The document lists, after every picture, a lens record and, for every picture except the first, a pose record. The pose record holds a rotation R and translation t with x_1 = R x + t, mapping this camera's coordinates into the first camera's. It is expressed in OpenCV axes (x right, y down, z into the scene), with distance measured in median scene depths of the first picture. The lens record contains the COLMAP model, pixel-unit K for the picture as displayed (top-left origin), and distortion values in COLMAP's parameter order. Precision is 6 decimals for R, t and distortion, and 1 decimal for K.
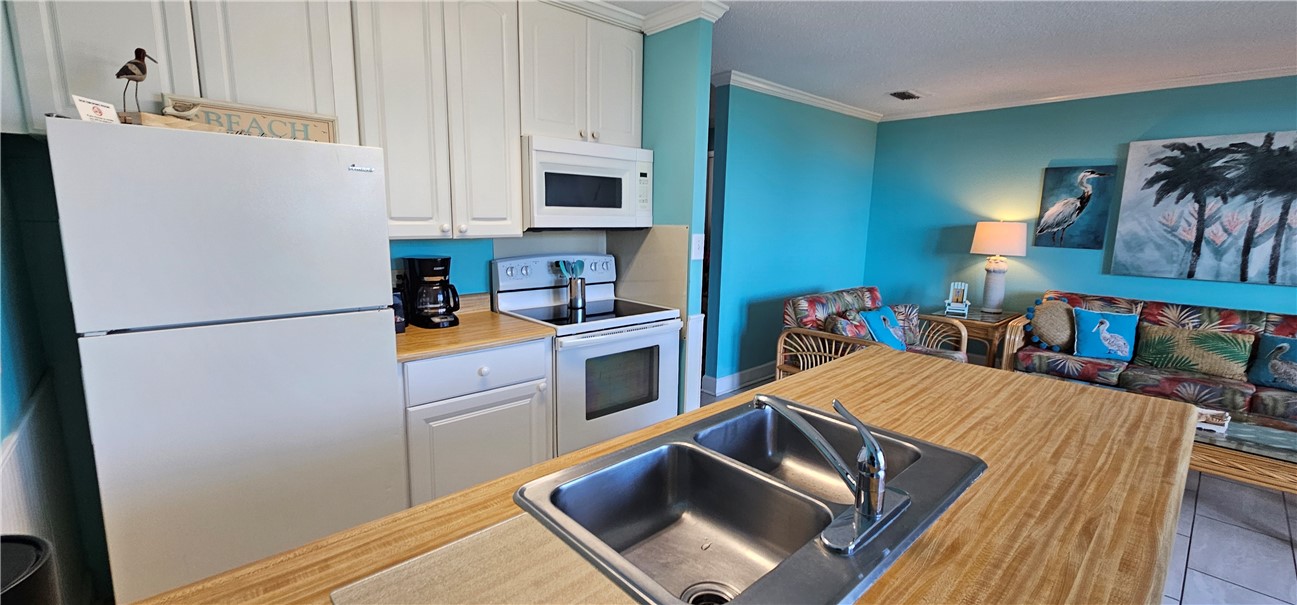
lens RADIAL K [[534.4, 0, 648.5], [0, 534.4, 302.5], [0, 0, 1]] dist [0.000218, 0.000207]
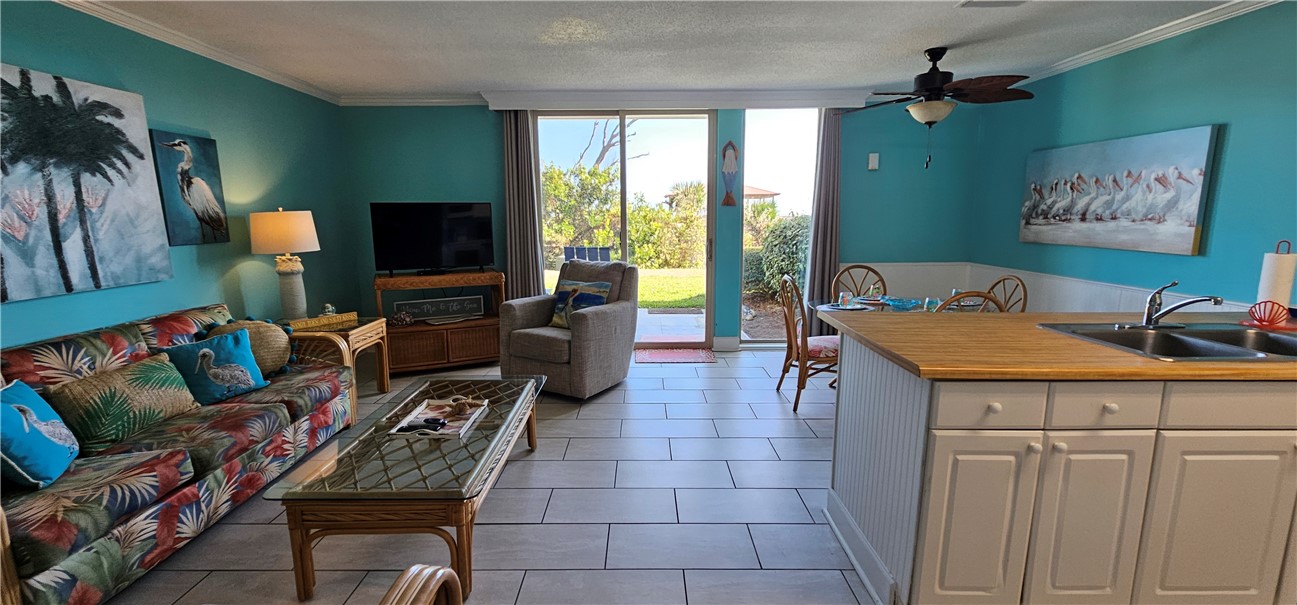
lens RADIAL K [[535.3, 0, 645.1], [0, 535.3, 299.0], [0, 0, 1]] dist [0.000489, 0.000081]
pose [[-0.735469, -0.117843, 0.667232, 0.149182], [0.104755, 0.953142, 0.283807, -0.190359], [-0.669411, 0.278627, -0.688662, 1.264667]]
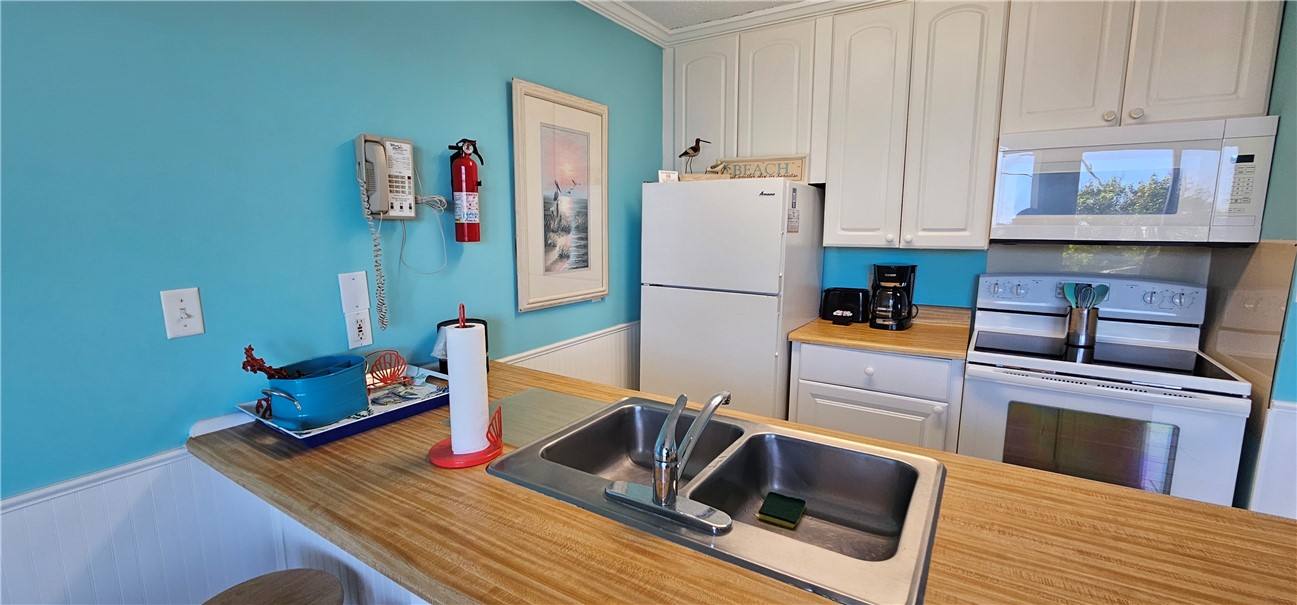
lens RADIAL K [[534.4, 0, 648.5], [0, 534.4, 302.5], [0, 0, 1]] dist [0.000218, 0.000207]
pose [[0.257327, 0.129783, -0.957569, 0.435772], [-0.149816, 0.984316, 0.093148, -0.030211], [0.954640, 0.119489, 0.272735, 0.199458]]
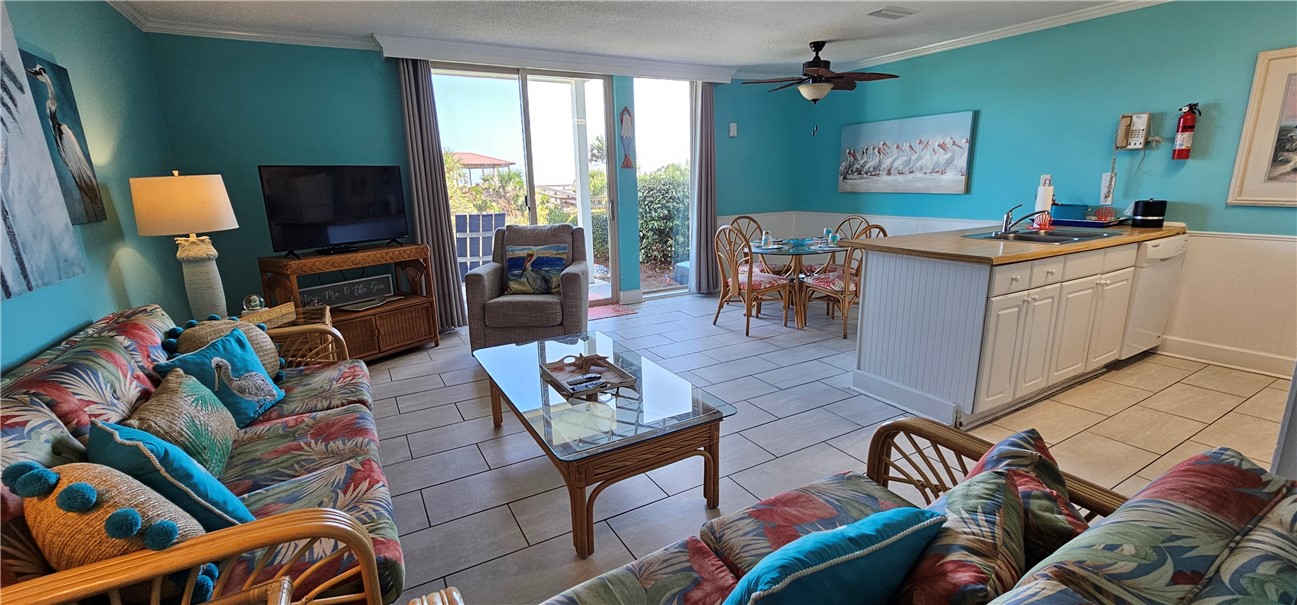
lens RADIAL K [[534.4, 0, 648.5], [0, 534.4, 302.5], [0, 0, 1]] dist [0.000218, 0.000207]
pose [[-0.974001, -0.041061, 0.222793, 0.644939], [0.047709, 0.924204, 0.378907, -0.228119], [-0.221465, 0.379685, -0.898217, 1.649130]]
